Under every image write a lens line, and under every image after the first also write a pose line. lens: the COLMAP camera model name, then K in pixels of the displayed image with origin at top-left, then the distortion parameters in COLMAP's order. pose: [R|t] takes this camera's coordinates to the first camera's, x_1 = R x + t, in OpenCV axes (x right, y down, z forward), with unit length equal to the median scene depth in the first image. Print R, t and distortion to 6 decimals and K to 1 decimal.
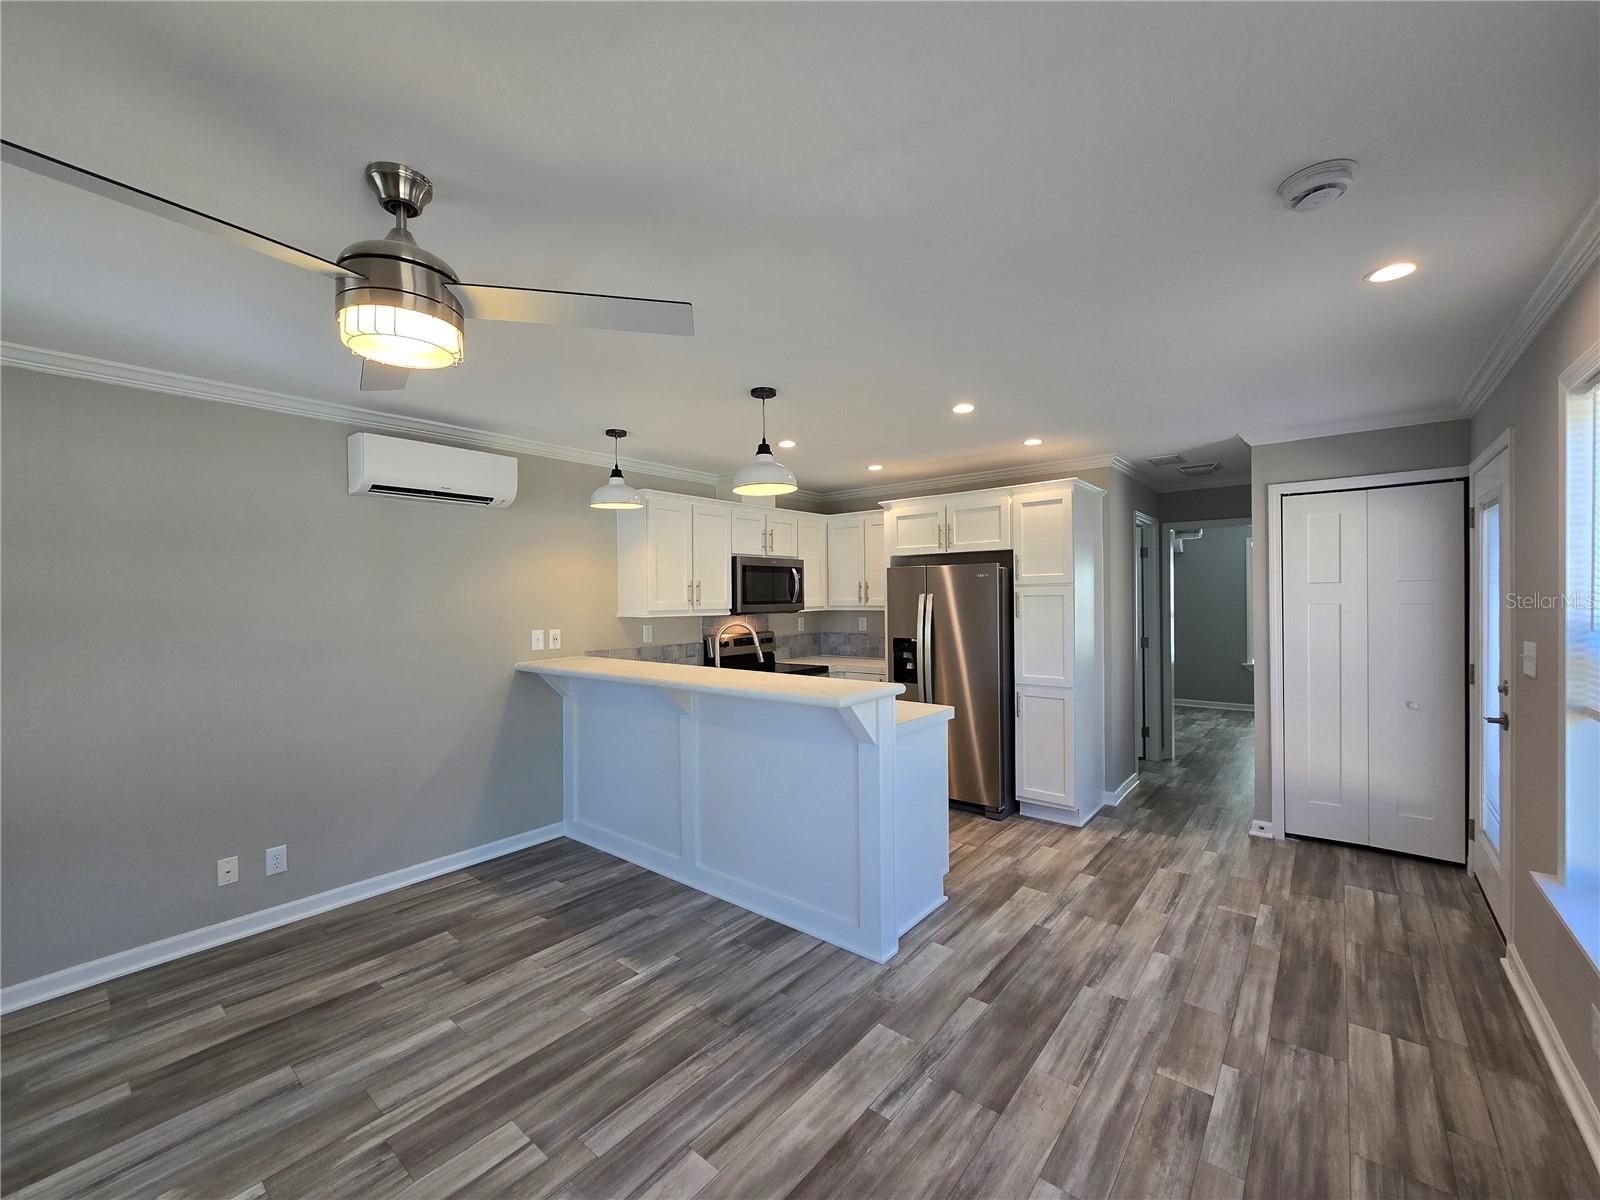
lens RADIAL K [[656.6, 0, 777.5], [0, 656.6, 619.8], [0, 0, 1]] dist [-0.000888, -0.000281]
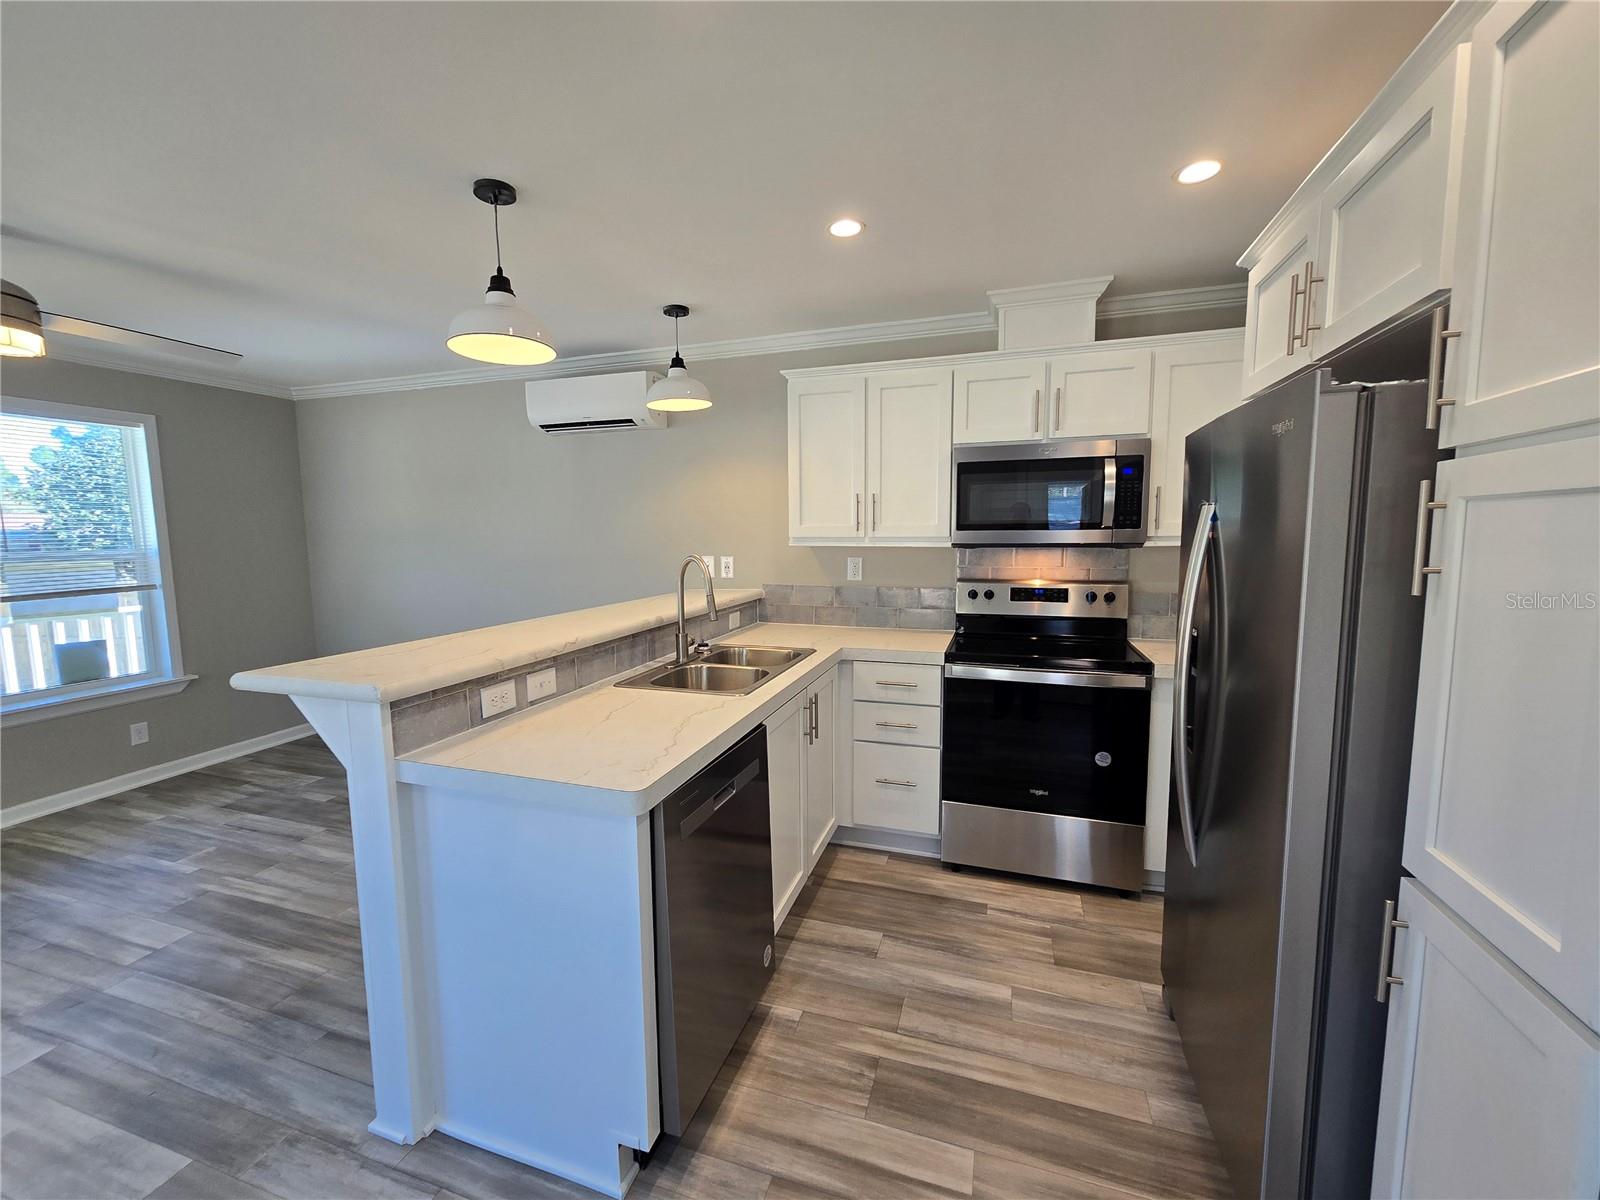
lens RADIAL K [[656.6, 0, 785.8], [0, 656.6, 602.6], [0, 0, 1]] dist [-0.000888, -0.000281]
pose [[0.368545, 0.108501, -0.923256, 0.775682], [-0.027557, 0.994004, 0.105815, -0.028347], [0.929202, -0.013556, 0.369325, 1.102889]]
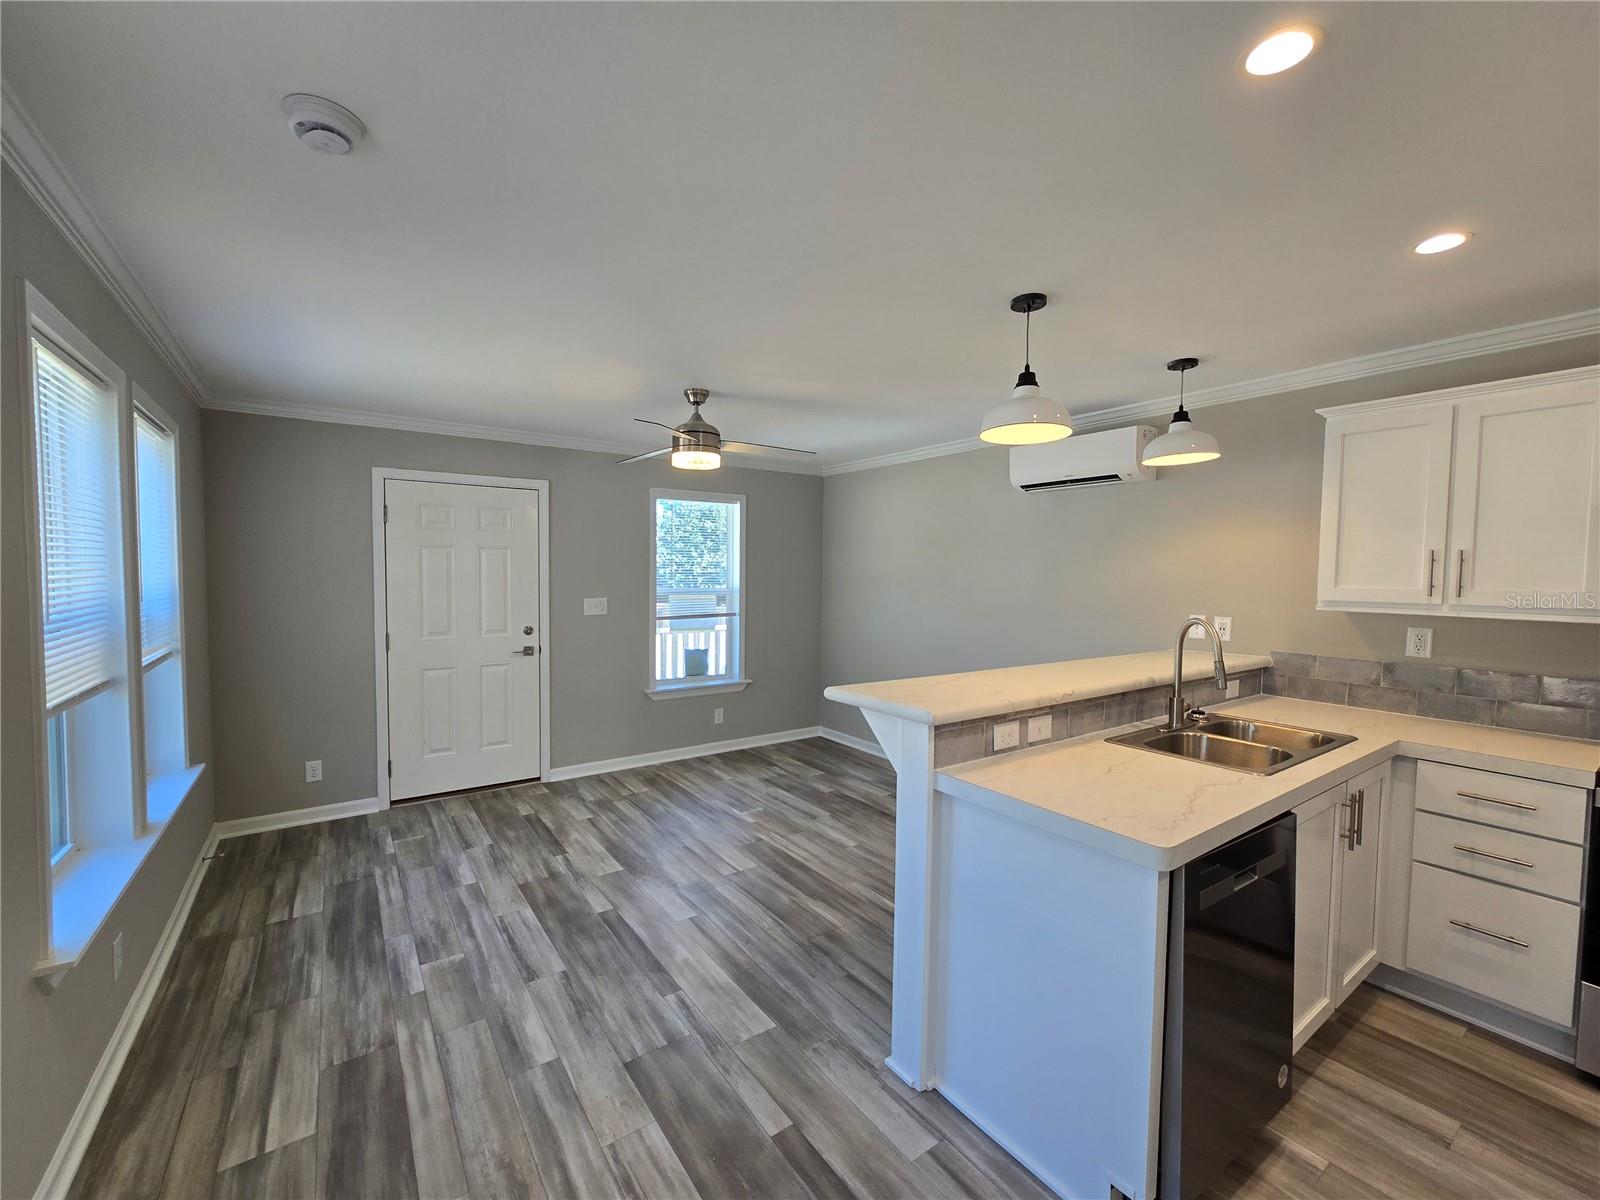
lens RADIAL K [[656.6, 0, 779.5], [0, 656.6, 602.9], [0, 0, 1]] dist [-0.000888, -0.000281]
pose [[-0.264702, 0.051550, -0.962951, 0.863176], [-0.042381, 0.996983, 0.065022, -0.045817], [0.963398, 0.058022, -0.261719, 1.016019]]
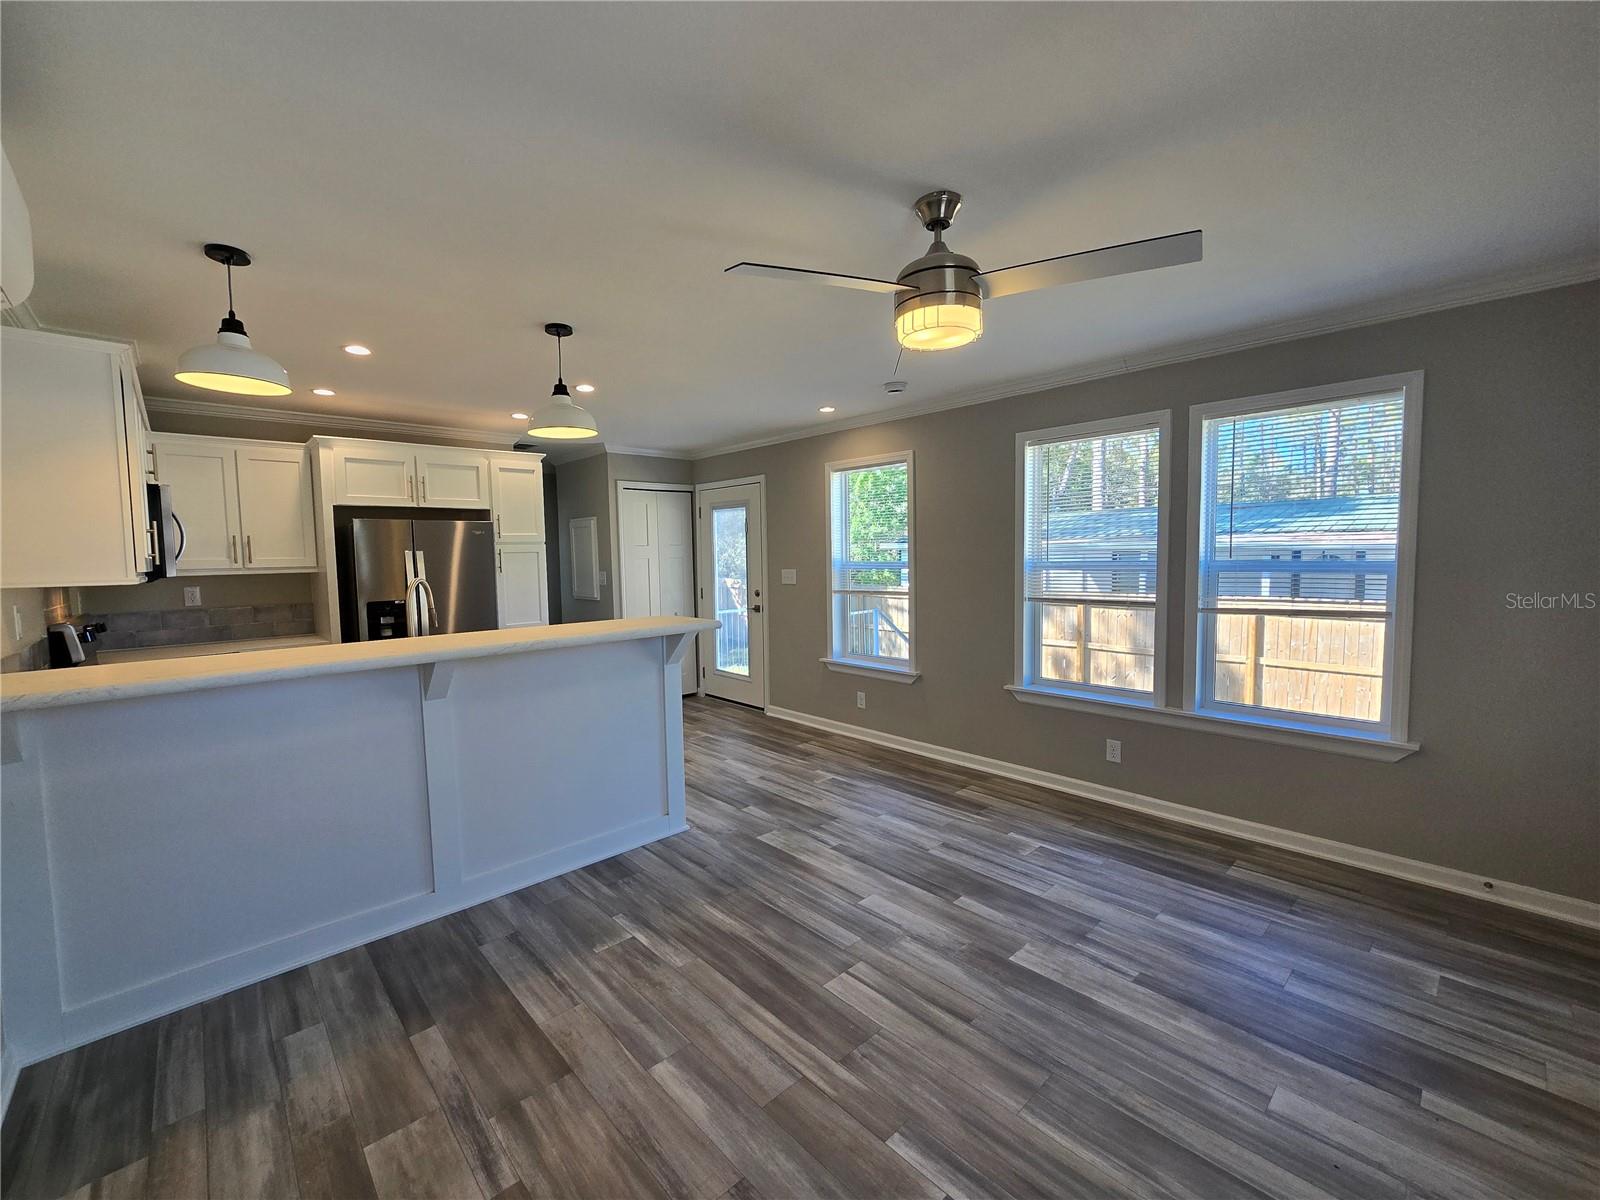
lens RADIAL K [[656.6, 0, 784.3], [0, 656.6, 611.7], [0, 0, 1]] dist [-0.000888, -0.000281]
pose [[0.125077, -0.076010, 0.989231, -1.030925], [0.053387, 0.996132, 0.069790, 0.016902], [-0.990710, 0.044083, 0.128651, 0.609321]]
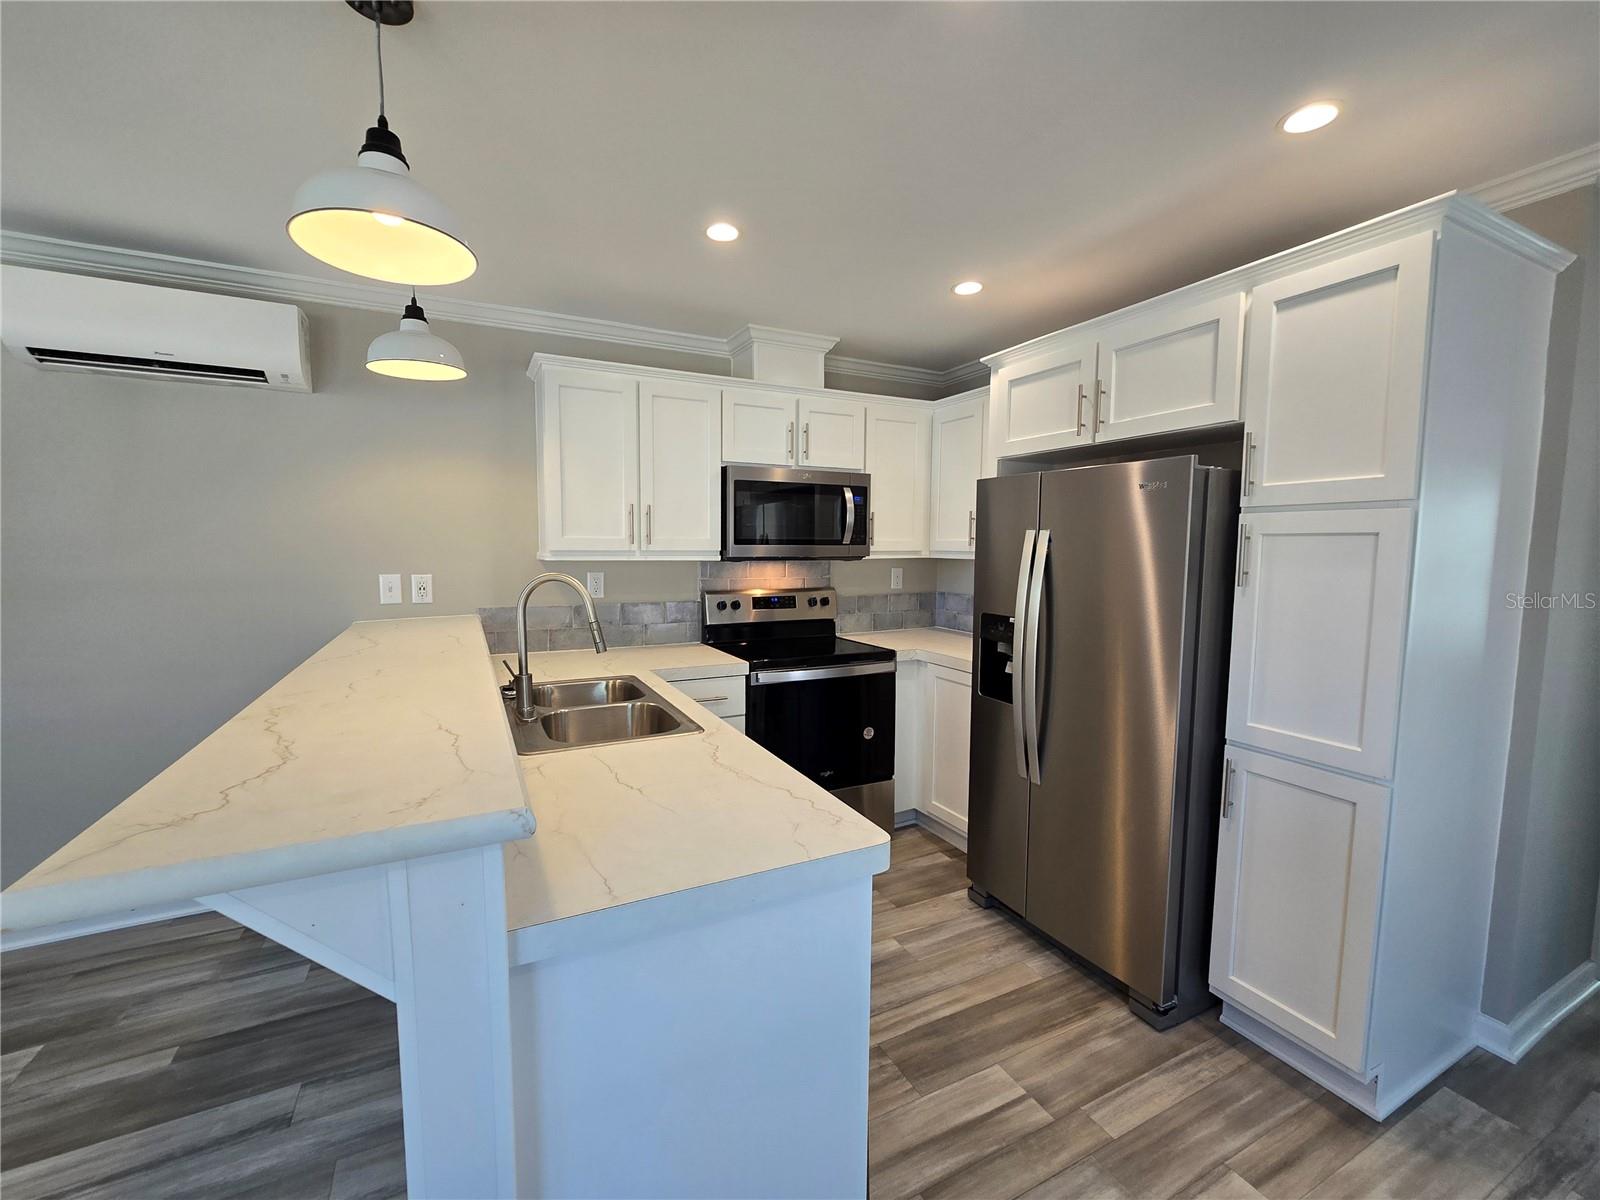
lens RADIAL K [[656.6, 0, 786.2], [0, 656.6, 602.7], [0, 0, 1]] dist [-0.000888, -0.000281]
pose [[0.917621, 0.053575, -0.393829, 0.414365], [-0.030591, 0.997454, 0.064413, -0.016414], [0.396277, -0.047059, 0.916924, 0.776400]]
